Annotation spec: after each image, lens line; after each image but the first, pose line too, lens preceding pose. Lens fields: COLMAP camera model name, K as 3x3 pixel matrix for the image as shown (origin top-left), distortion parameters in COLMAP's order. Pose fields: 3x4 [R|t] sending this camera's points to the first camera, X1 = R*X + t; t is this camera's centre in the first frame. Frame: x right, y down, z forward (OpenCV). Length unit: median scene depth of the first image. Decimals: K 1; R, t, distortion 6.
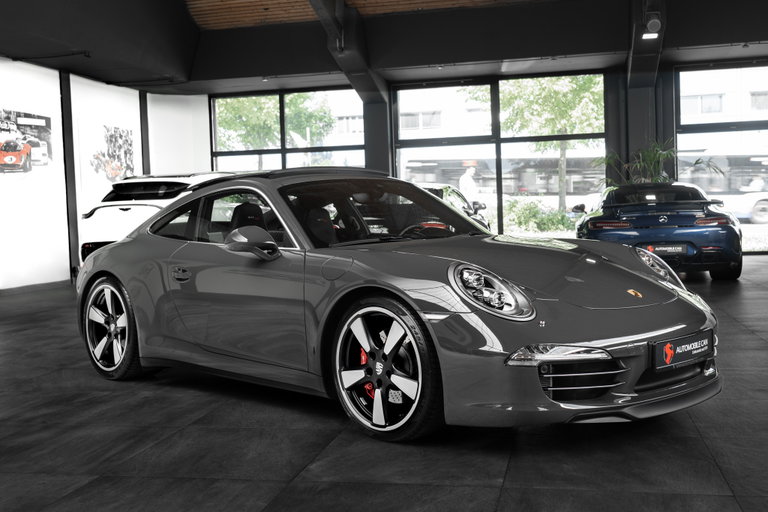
lens RADIAL K [[920.5, 0, 384.0], [0, 920.5, 256.0], [0, 0, 1]] dist [-0.000651, -0.006979]
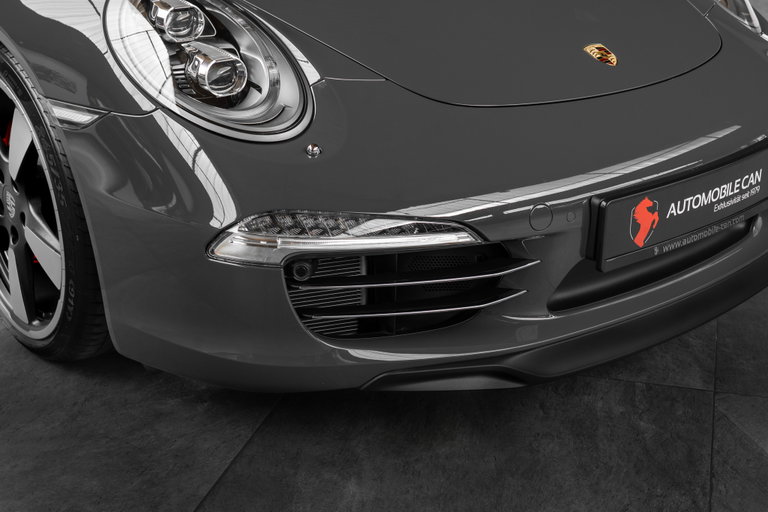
lens RADIAL K [[1159.7, 0, 384.0], [0, 1159.7, 256.0], [0, 0, 1]] dist [0.001132, -0.010200]
pose [[0.996830, 0.043968, -0.066303, 0.229013], [-0.020100, 0.945554, 0.324843, -0.045021], [0.076976, -0.322481, 0.943441, 0.499905]]
